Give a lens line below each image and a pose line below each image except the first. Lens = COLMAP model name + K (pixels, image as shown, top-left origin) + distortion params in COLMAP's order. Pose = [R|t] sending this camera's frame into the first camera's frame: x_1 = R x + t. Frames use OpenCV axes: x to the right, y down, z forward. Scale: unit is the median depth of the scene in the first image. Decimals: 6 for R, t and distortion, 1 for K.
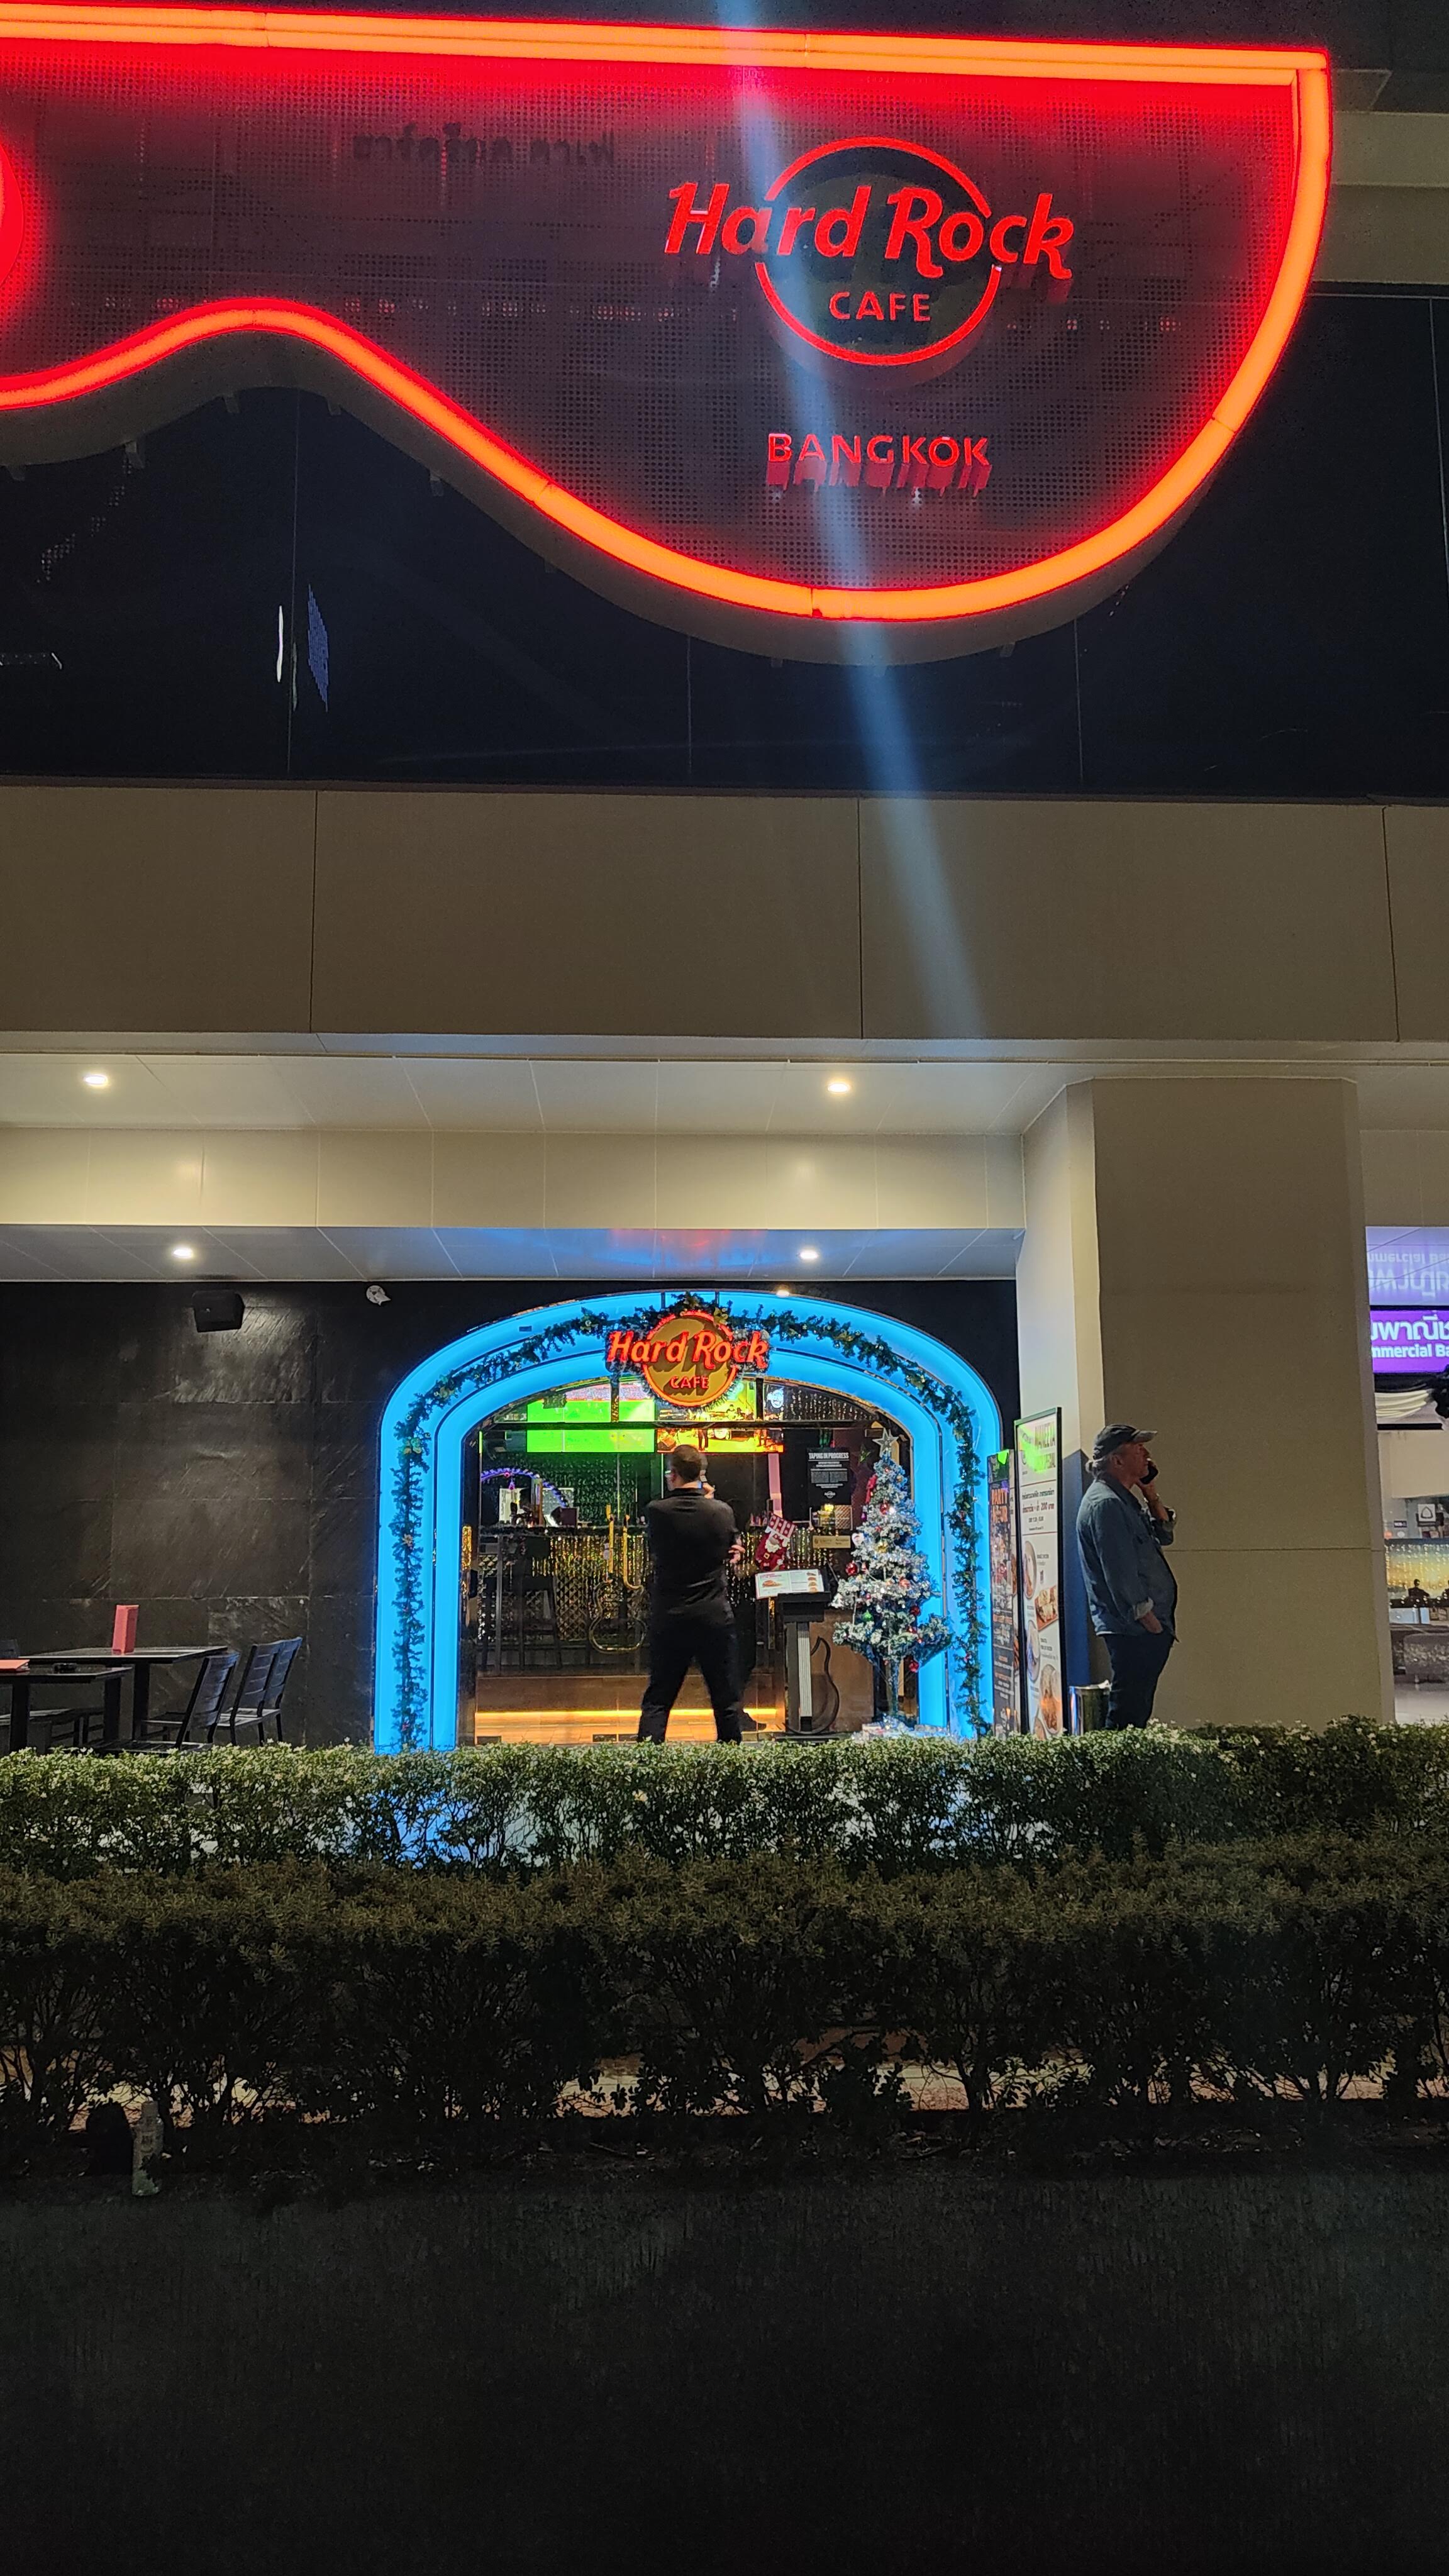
lens RADIAL K [[1747.7, 0, 712.9], [0, 1747.7, 1299.6], [0, 0, 1]] dist [0.019936, -0.003416]
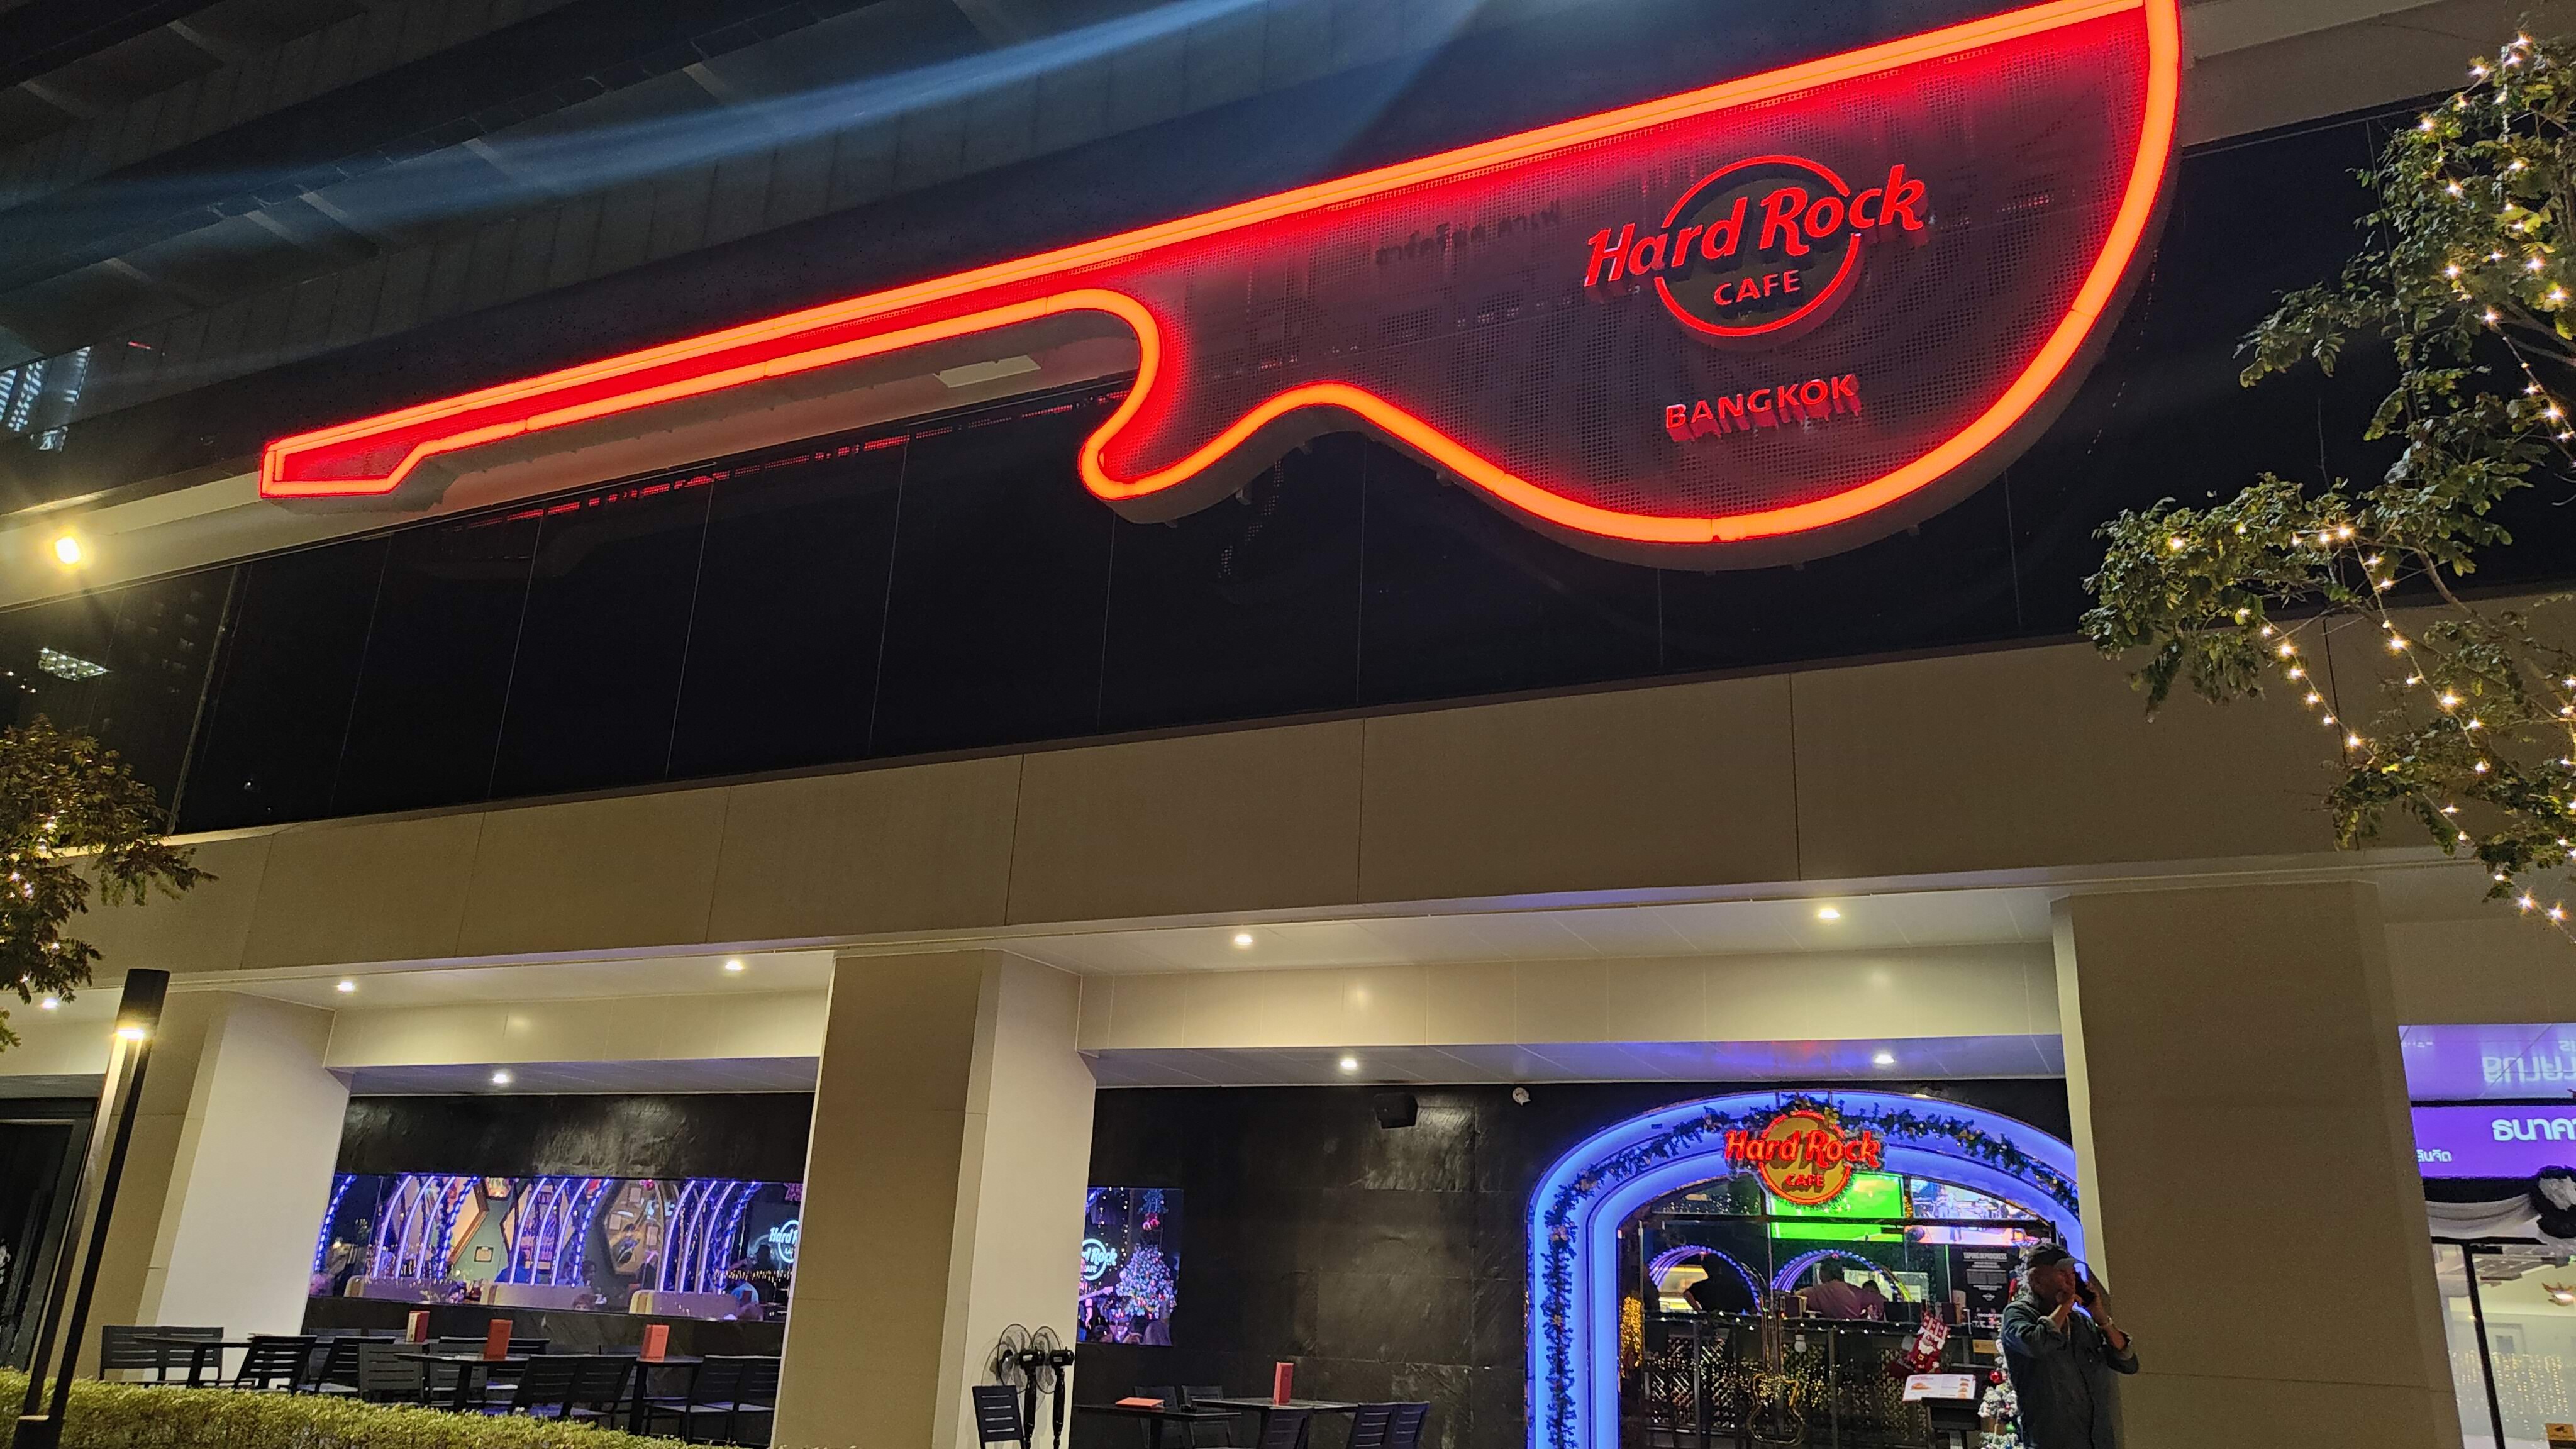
lens RADIAL K [[1747.7, 0, 1270.0], [0, 1747.7, 737.0], [0, 0, 1]] dist [0.019936, -0.003416]
pose [[0.876959, -0.102374, -0.469534, 0.231248], [0.016792, 0.982977, -0.182958, -0.027661], [0.480272, 0.152562, 0.863750, -0.114599]]
